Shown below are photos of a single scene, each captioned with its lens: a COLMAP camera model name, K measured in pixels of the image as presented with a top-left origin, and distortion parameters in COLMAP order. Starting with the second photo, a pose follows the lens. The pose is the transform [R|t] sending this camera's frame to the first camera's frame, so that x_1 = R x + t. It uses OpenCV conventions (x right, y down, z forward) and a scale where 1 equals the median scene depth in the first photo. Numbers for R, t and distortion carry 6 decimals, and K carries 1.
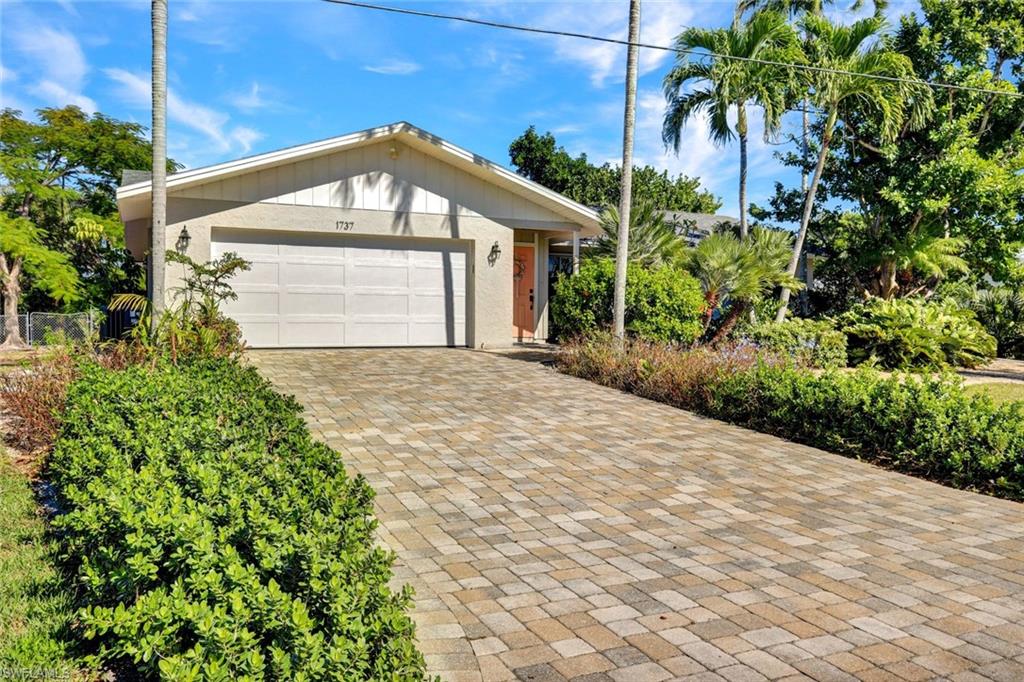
lens RADIAL K [[755.1, 0, 512.0], [0, 755.1, 341.0], [0, 0, 1]] dist [0.001390, 0.001172]
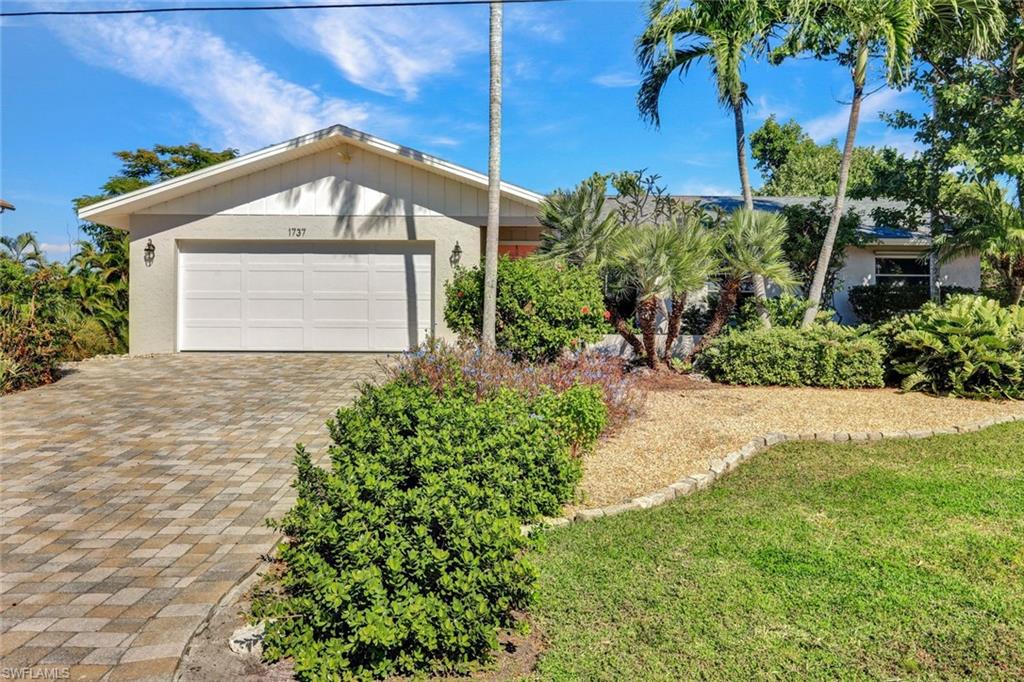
lens RADIAL K [[755.1, 0, 512.0], [0, 755.1, 341.0], [0, 0, 1]] dist [0.001390, 0.001172]
pose [[0.919361, 0.006267, -0.393365, 0.442667], [-0.010199, 0.999917, -0.007908, -0.001283], [0.393283, 0.011282, 0.919348, 0.180953]]
